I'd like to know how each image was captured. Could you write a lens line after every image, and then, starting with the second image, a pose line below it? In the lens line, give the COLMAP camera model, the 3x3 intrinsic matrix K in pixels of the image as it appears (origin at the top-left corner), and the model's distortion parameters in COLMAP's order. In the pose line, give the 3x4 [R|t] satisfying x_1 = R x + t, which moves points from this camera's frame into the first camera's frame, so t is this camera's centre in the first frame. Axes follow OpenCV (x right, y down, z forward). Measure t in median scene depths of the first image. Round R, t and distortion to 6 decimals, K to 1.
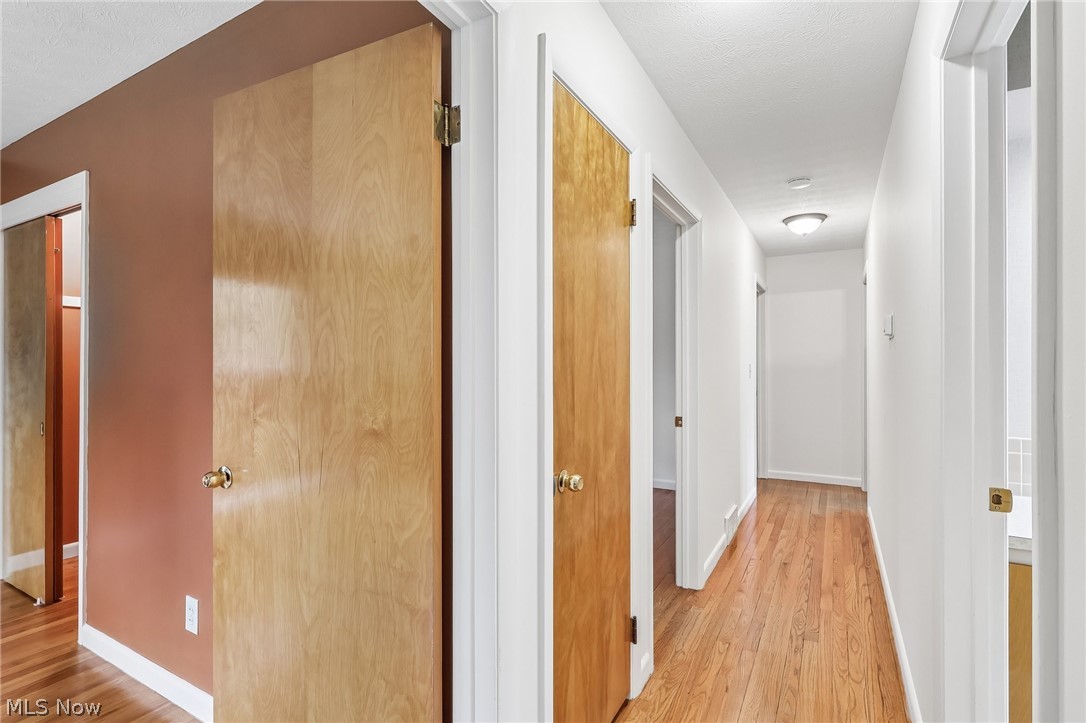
lens RADIAL K [[514.1, 0, 539.4], [0, 514.1, 359.6], [0, 0, 1]] dist [-0.003509, 0.001789]
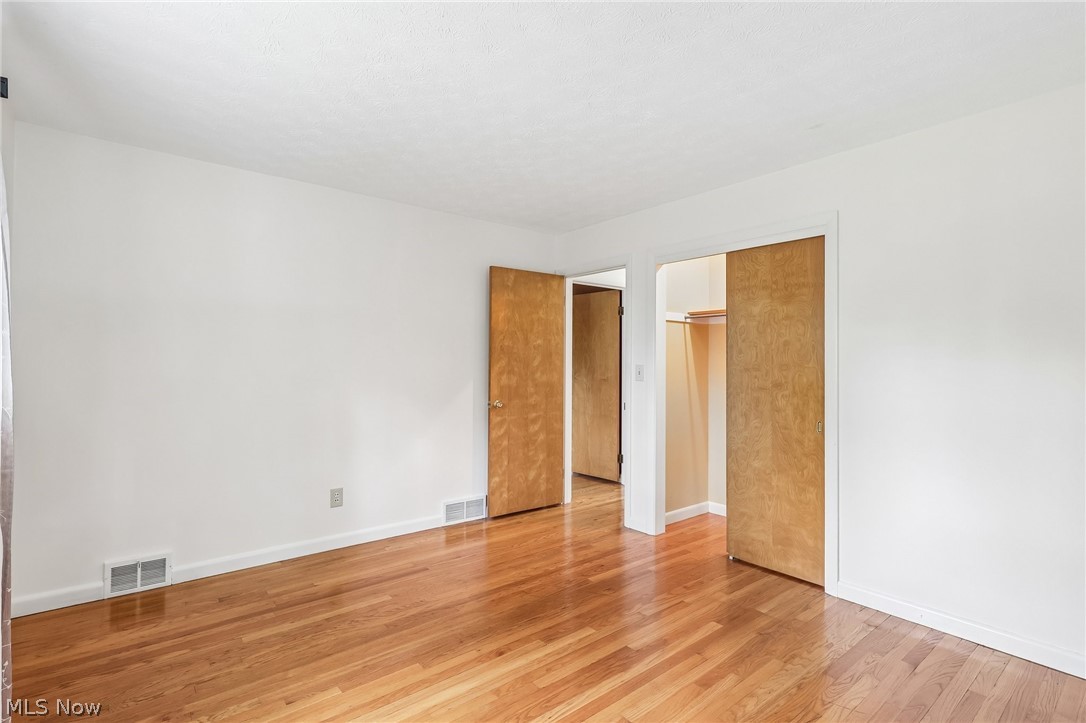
lens RADIAL K [[514.1, 0, 541.5], [0, 514.1, 362.8], [0, 0, 1]] dist [-0.003509, 0.001789]
pose [[0.934324, 0.004550, -0.356397, 0.707682], [-0.005426, 0.999984, -0.001456, 0.003476], [0.356385, 0.003294, 0.934334, -3.145896]]
